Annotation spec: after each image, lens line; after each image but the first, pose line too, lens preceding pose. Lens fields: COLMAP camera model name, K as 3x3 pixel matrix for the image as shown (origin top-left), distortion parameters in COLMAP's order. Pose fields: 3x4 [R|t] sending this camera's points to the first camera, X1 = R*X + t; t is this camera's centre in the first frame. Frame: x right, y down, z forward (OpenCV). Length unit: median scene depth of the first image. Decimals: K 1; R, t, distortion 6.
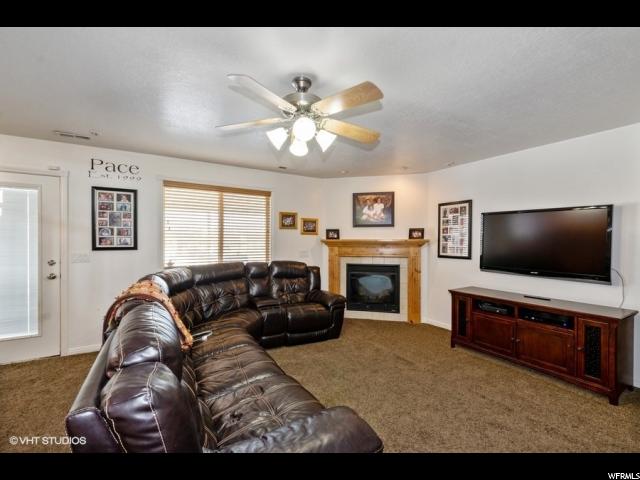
lens RADIAL K [[285.6, 0, 318.2], [0, 285.6, 243.2], [0, 0, 1]] dist [-0.000935, 0.015966]
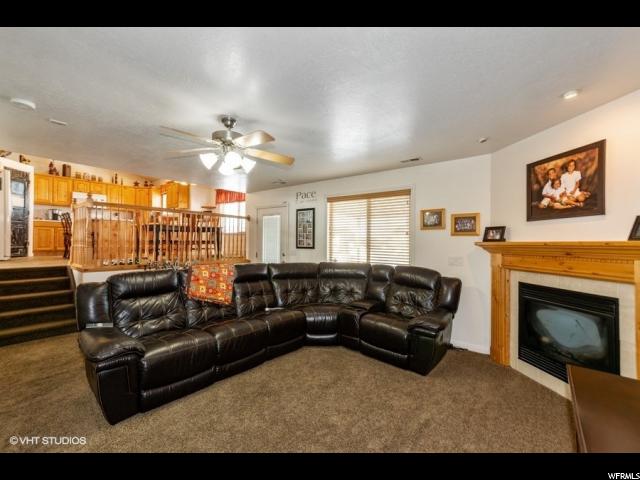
lens RADIAL K [[285.6, 0, 318.2], [0, 285.6, 243.2], [0, 0, 1]] dist [-0.000935, 0.015966]
pose [[0.334384, 0.001920, -0.942435, 0.554308], [-0.019022, 0.999808, -0.004712, 0.000164], [0.942245, 0.019502, 0.334357, 0.402191]]
